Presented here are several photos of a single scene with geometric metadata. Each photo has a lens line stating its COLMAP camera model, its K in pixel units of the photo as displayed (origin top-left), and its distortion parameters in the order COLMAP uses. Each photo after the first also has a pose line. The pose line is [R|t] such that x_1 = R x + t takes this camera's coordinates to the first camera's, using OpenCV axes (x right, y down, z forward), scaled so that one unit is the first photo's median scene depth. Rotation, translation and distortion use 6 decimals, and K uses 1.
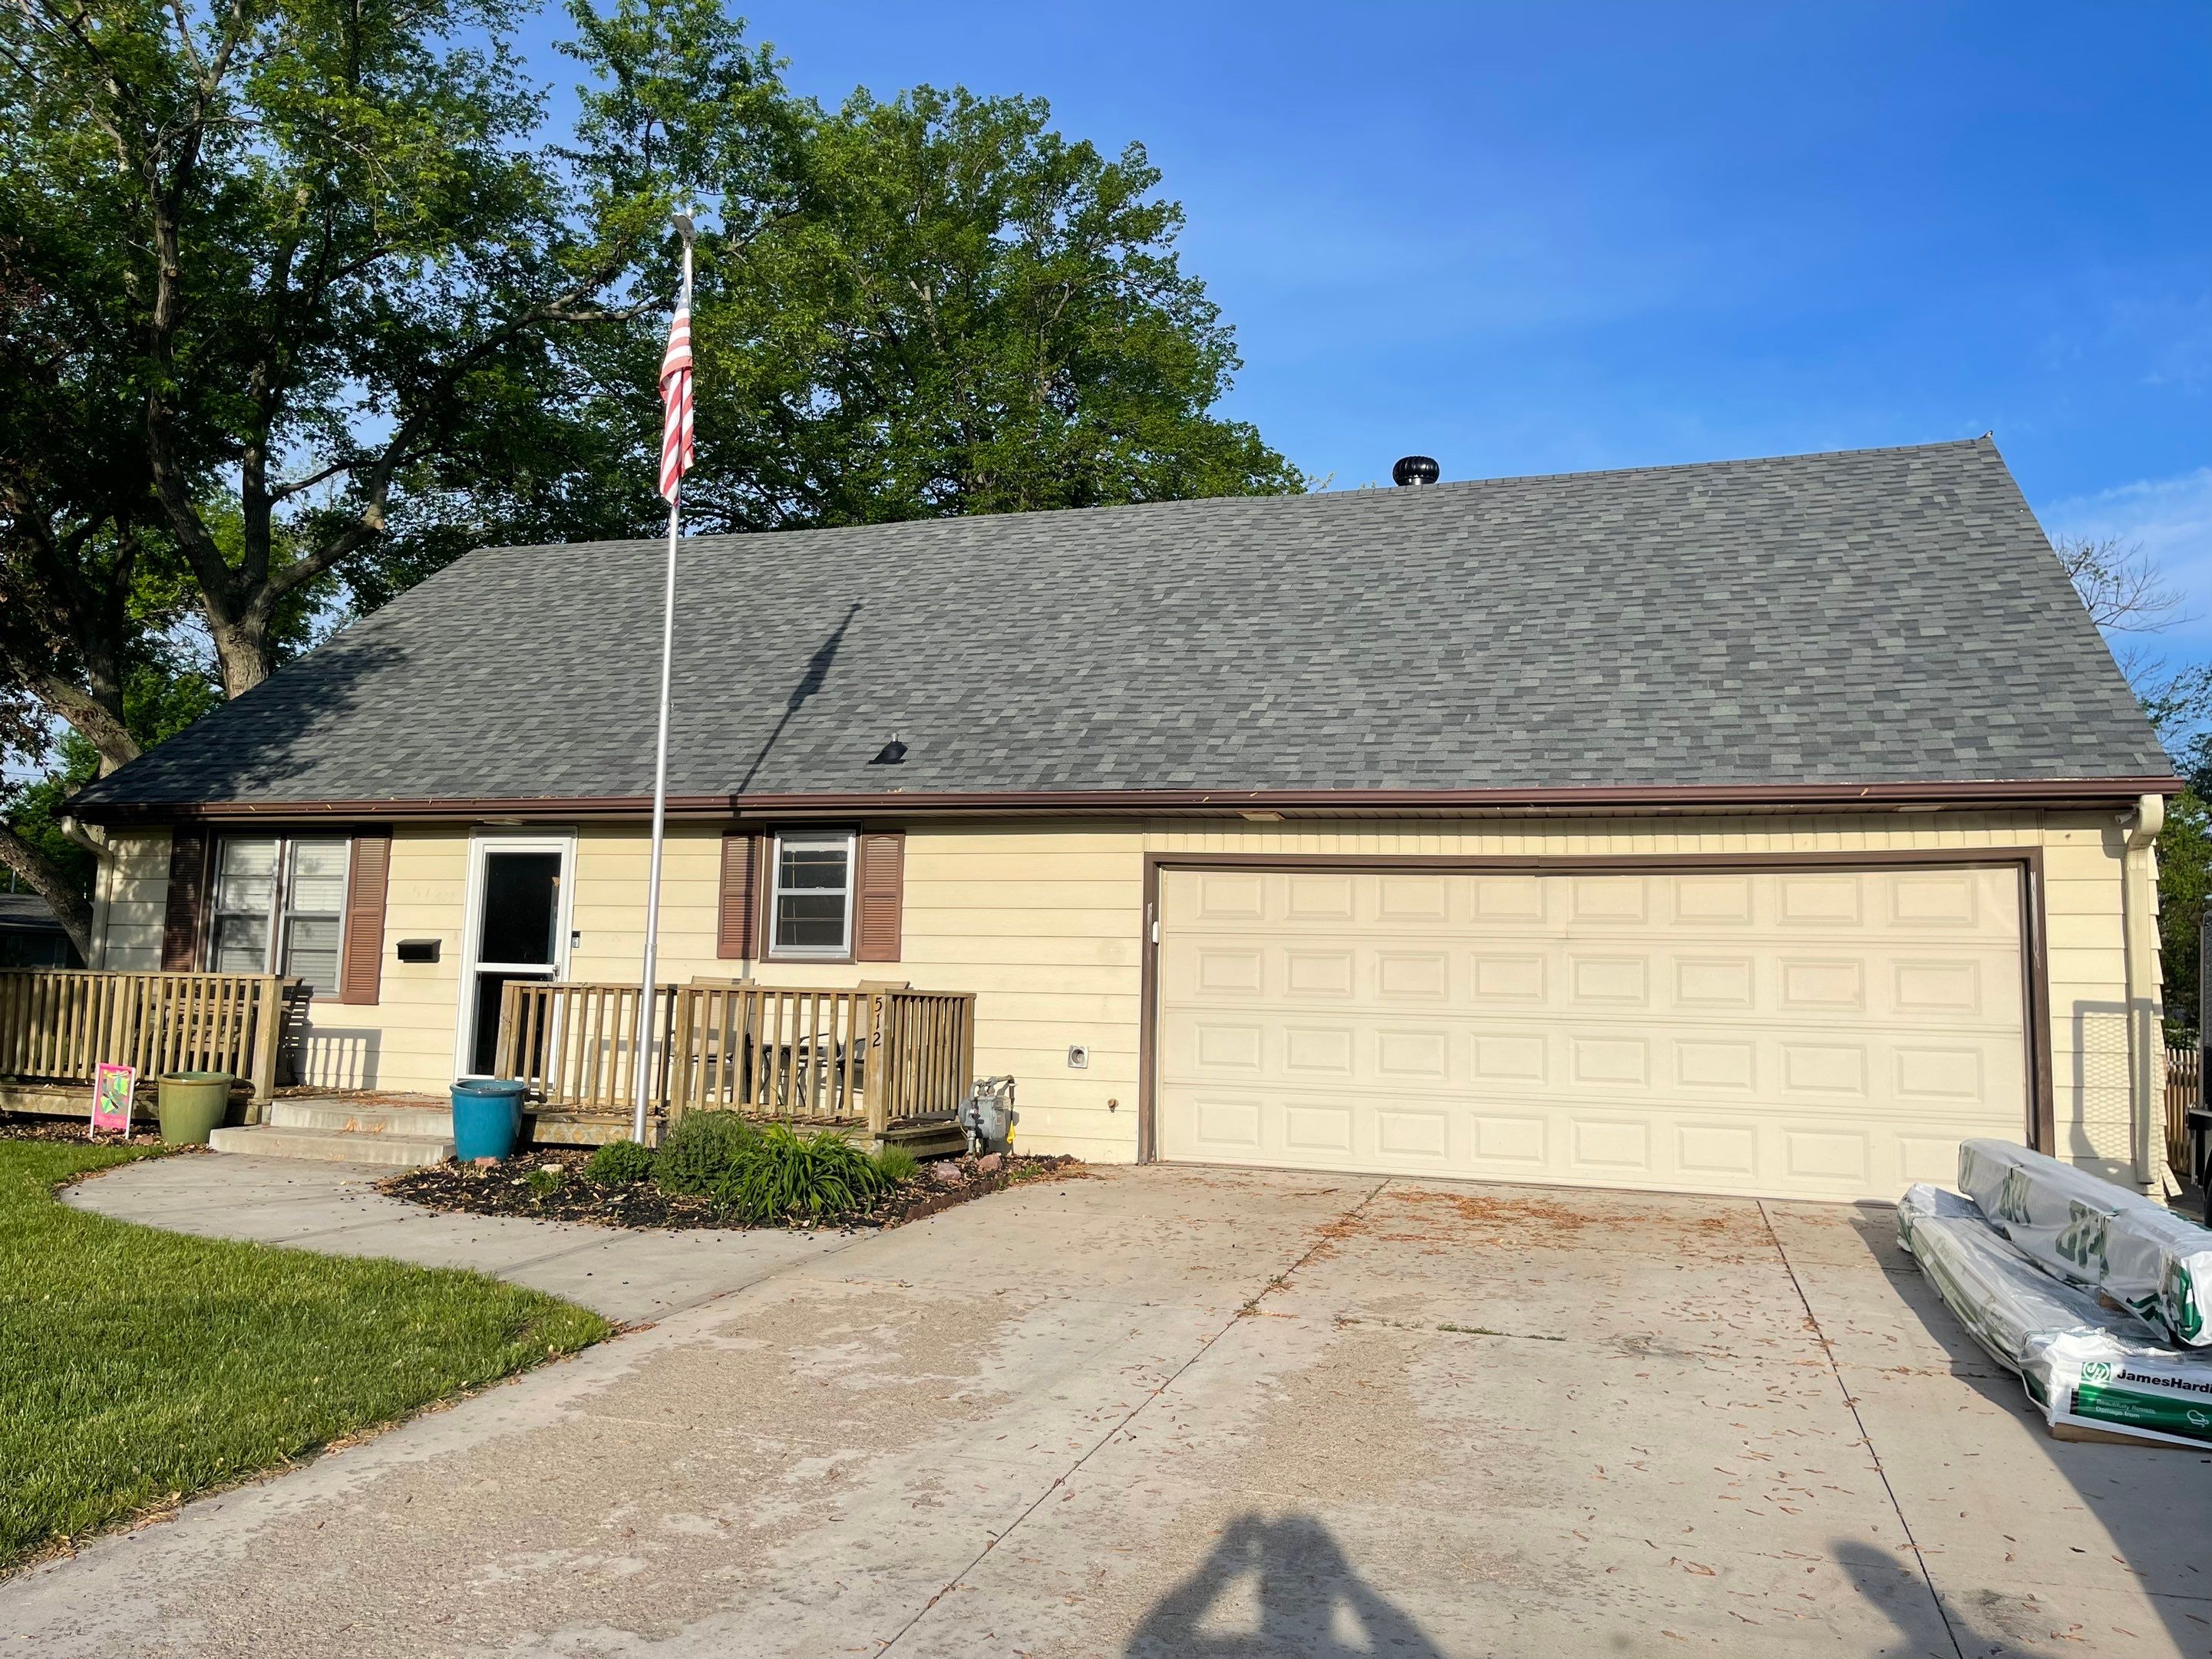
lens RADIAL K [[1668.3, 0, 1098.6], [0, 1668.3, 820.2], [0, 0, 1]] dist [0.075483, -0.093635]
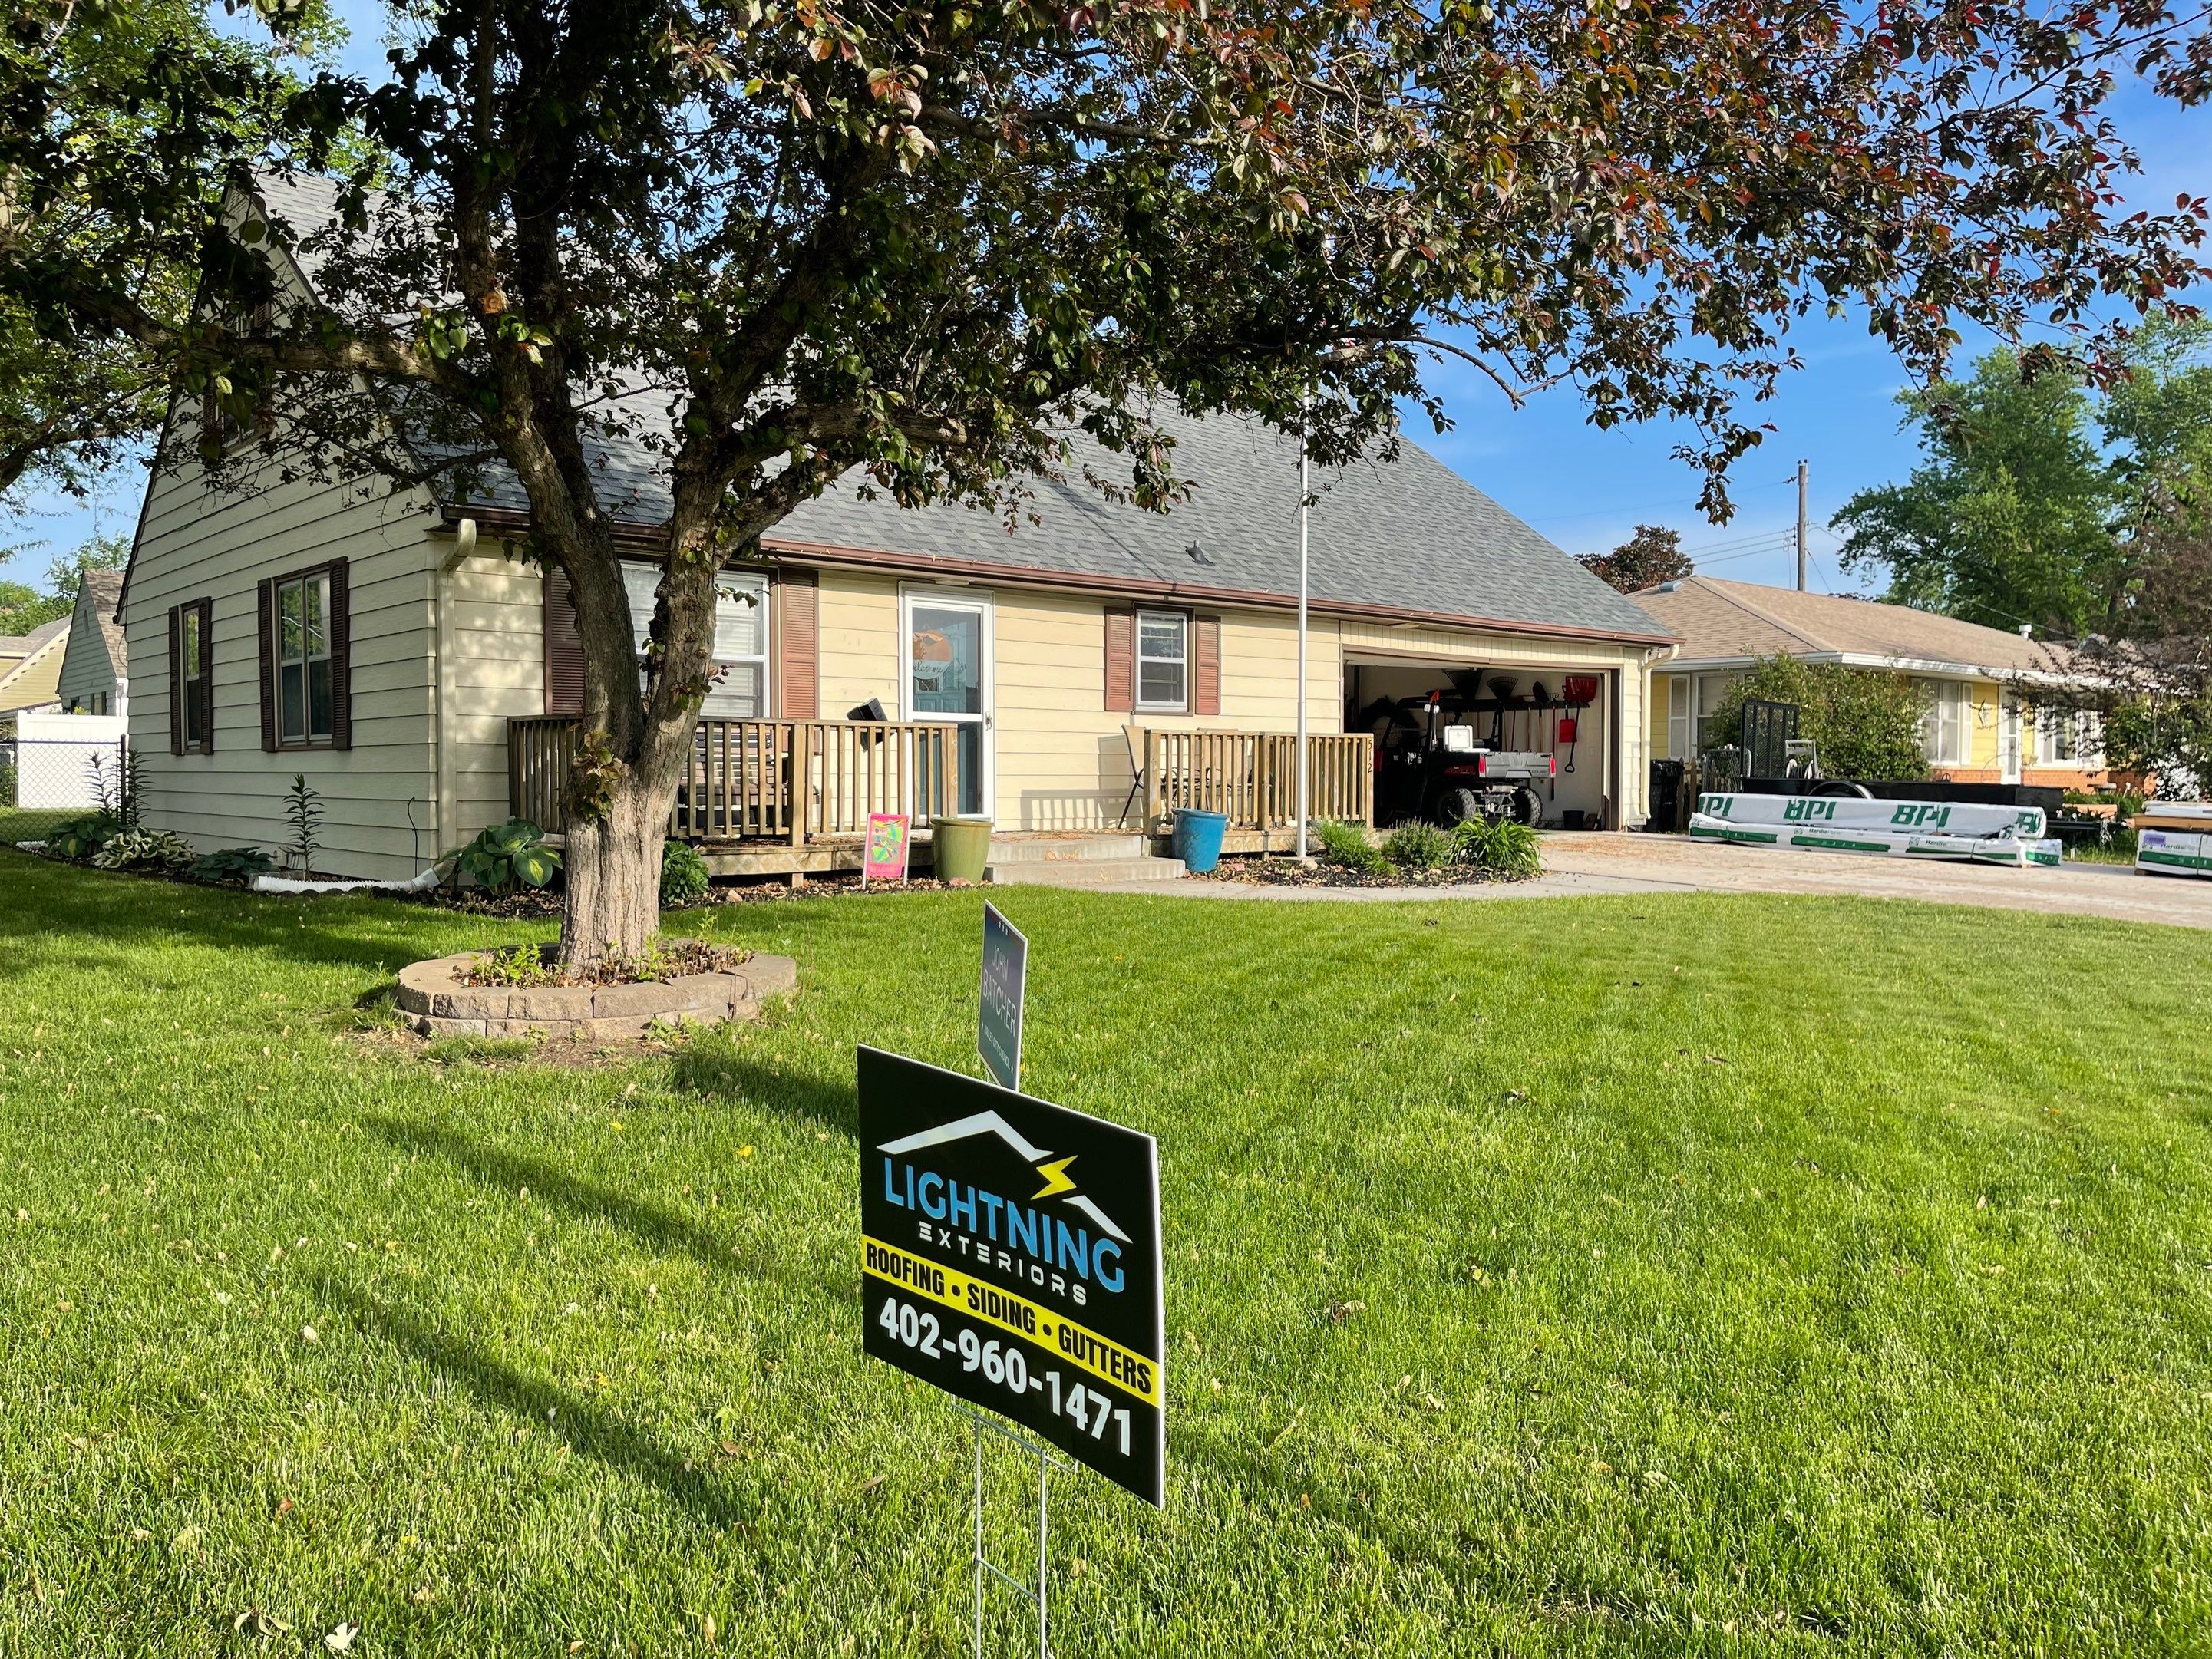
lens RADIAL K [[1668.3, 0, 1102.6], [0, 1668.3, 810.1], [0, 0, 1]] dist [0.075483, -0.093635]
pose [[0.504189, -0.048496, 0.862231, -1.351447], [-0.084994, 0.990788, 0.105427, 0.026025], [-0.859401, -0.126440, 0.495422, 0.392274]]
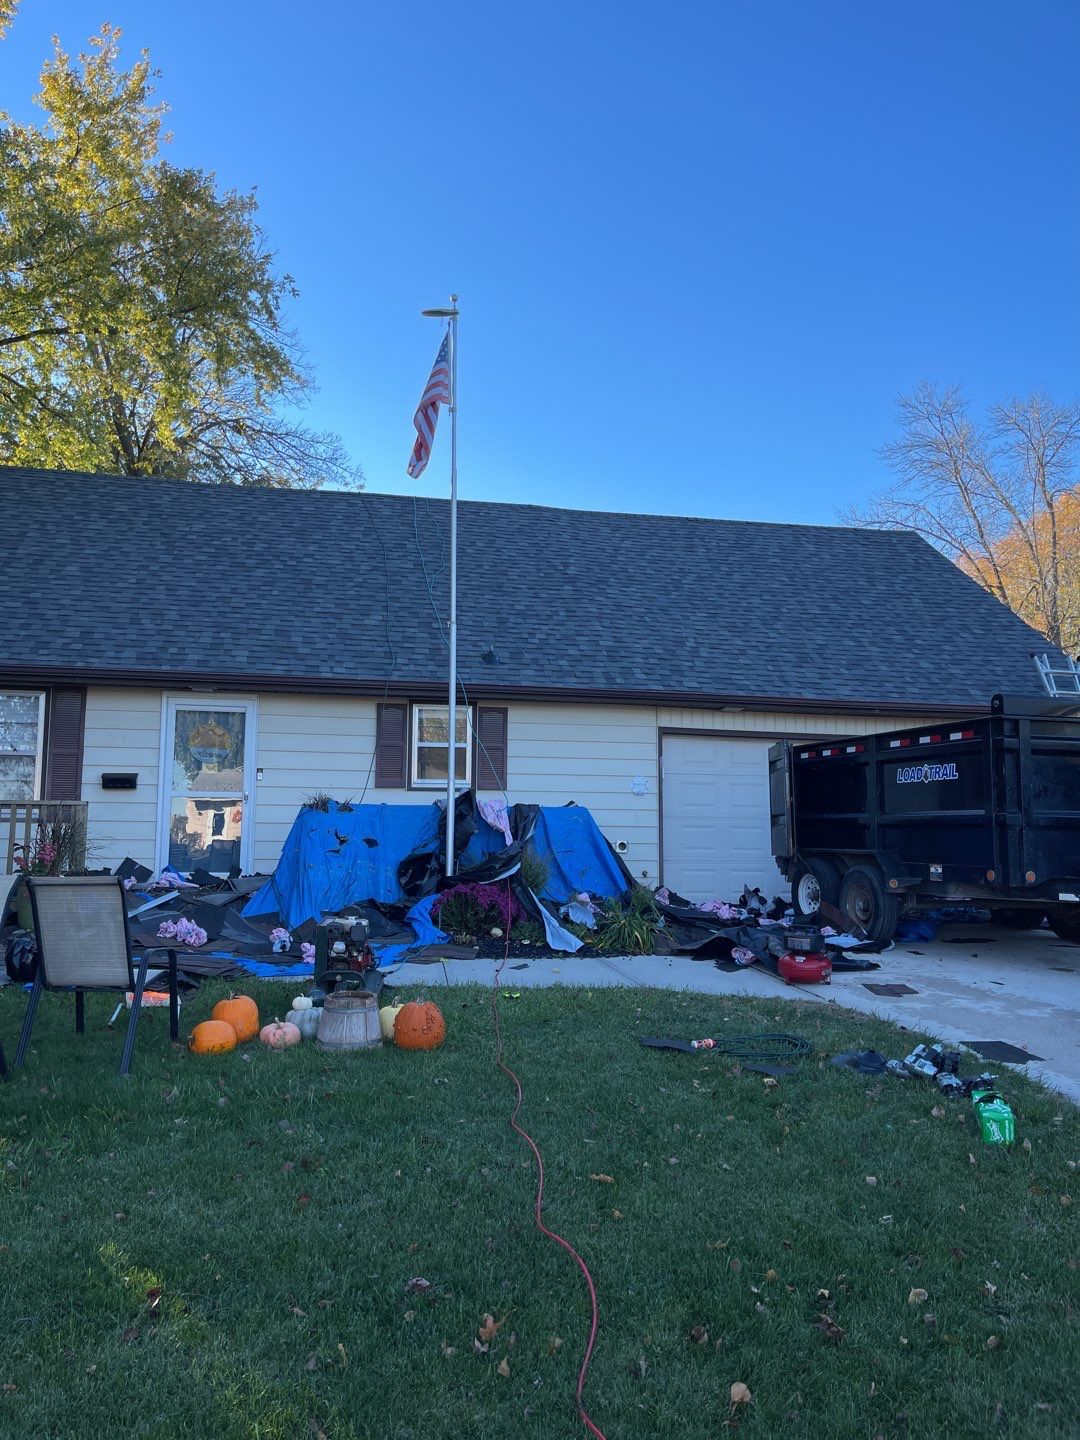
lens RADIAL K [[1086.2, 0, 527.8], [0, 1086.2, 716.3], [0, 0, 1]] dist [0.075483, -0.093635]
pose [[0.862939, 0.035420, 0.504066, -0.625123], [-0.041677, 0.999130, 0.001141, 0.012474], [-0.503587, -0.021993, 0.863665, 0.096766]]
